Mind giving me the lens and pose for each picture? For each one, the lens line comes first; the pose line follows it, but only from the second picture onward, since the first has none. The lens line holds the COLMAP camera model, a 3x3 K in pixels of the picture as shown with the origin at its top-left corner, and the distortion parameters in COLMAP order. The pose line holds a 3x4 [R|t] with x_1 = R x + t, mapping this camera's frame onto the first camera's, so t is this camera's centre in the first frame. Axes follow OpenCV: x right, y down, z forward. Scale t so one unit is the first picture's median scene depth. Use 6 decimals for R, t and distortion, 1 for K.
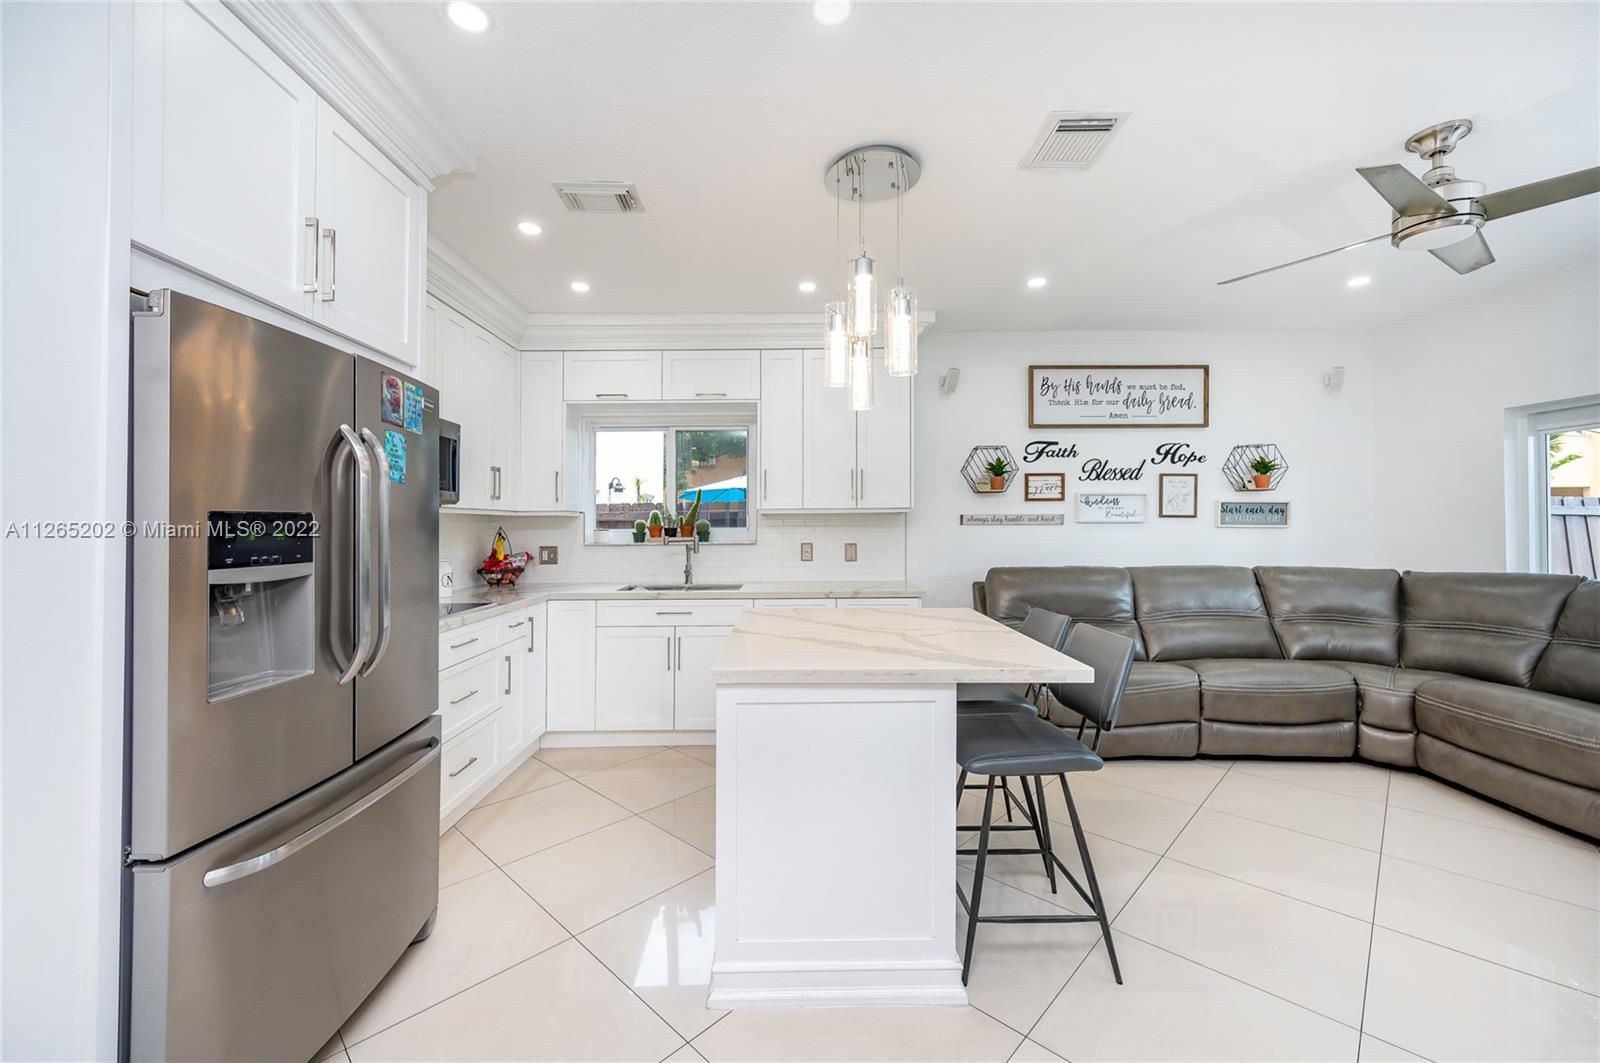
lens RADIAL K [[667.1, 0, 777.2], [0, 667.1, 512.0], [0, 0, 1]] dist [0.004880, -0.000685]
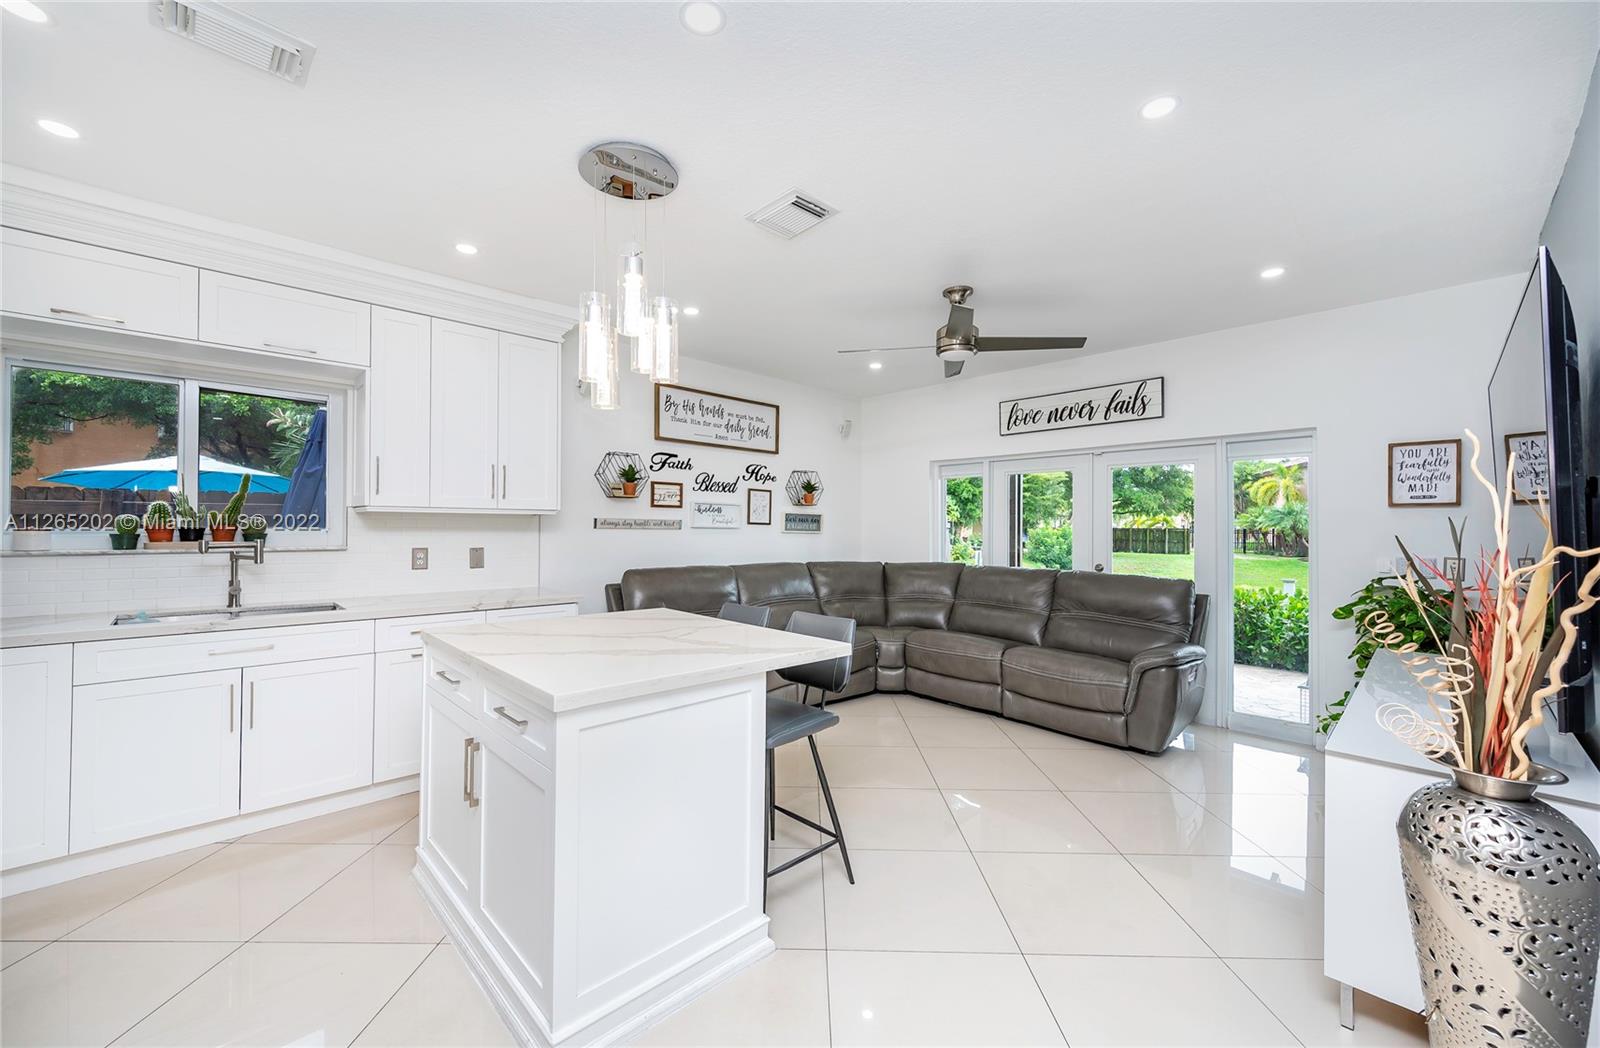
lens RADIAL K [[661.1, 0, 813.3], [0, 661.1, 513.3], [0, 0, 1]] dist [0.003063, 0.000498]
pose [[0.695538, 0.028343, 0.717930, -0.214498], [-0.024151, 0.999579, -0.016064, 0.004474], [-0.718083, -0.006166, 0.695930, 0.074459]]
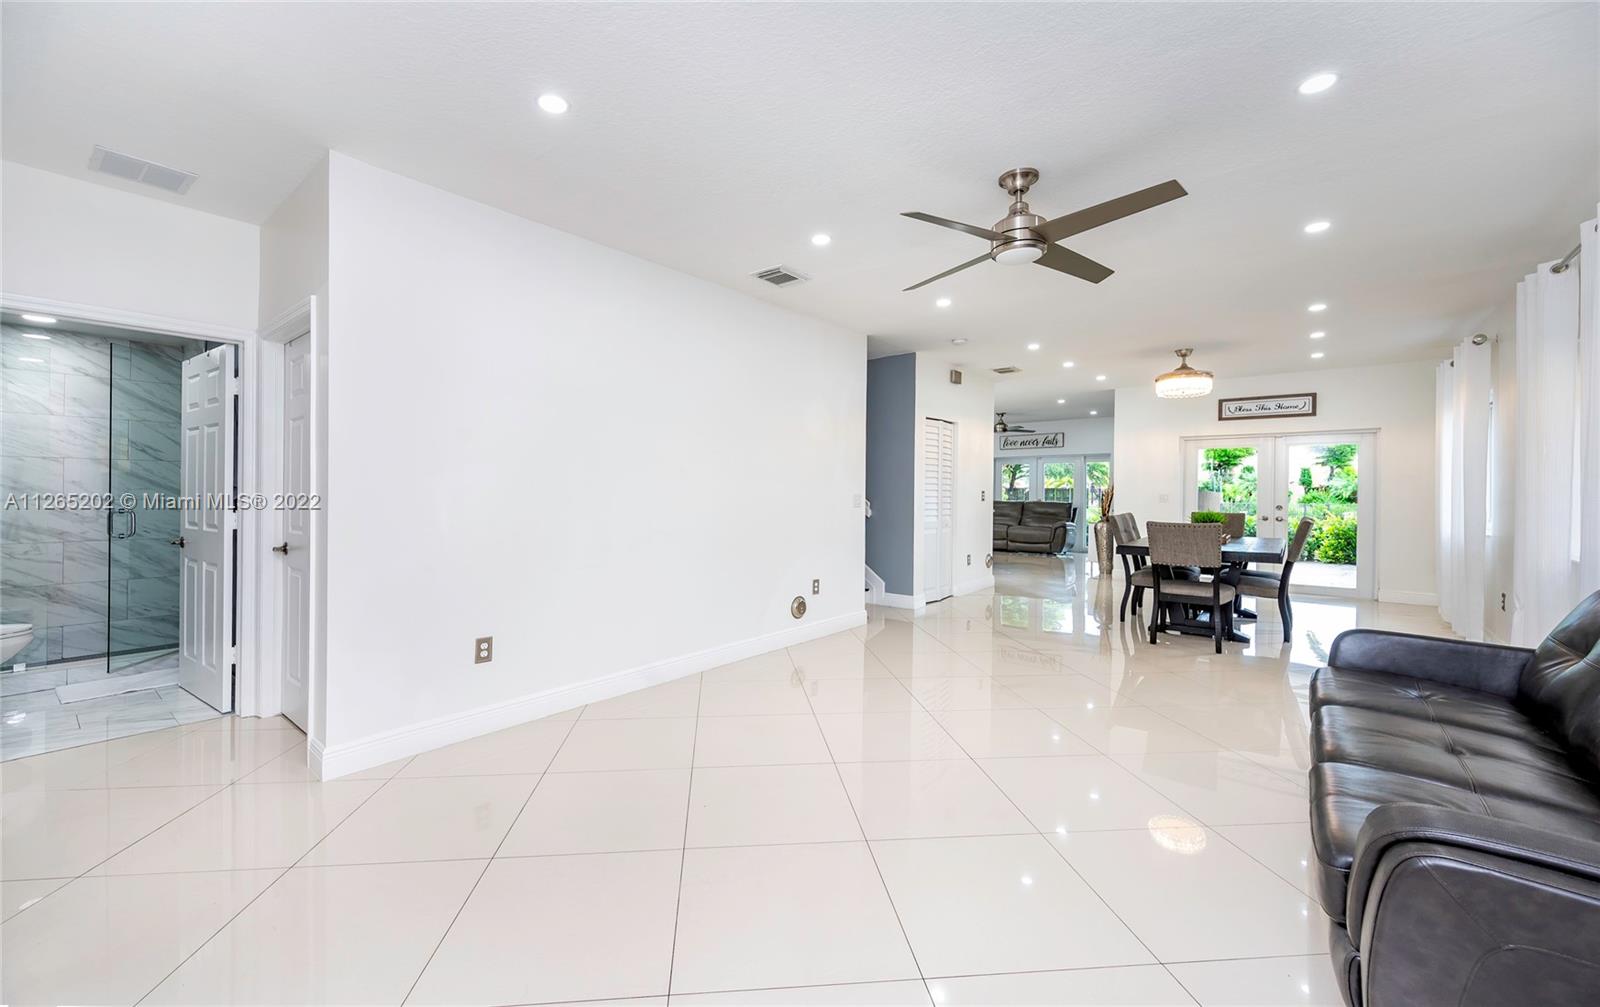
lens RADIAL K [[595.3, 0, 763.8], [0, 595.3, 479.7], [0, 0, 1]] dist [-0.004413, -0.000379]
pose [[0.685860, 0.028443, 0.727177, -1.838382], [-0.036716, 0.999316, -0.004458, 0.029012], [-0.726806, -0.023641, 0.686435, -0.421444]]
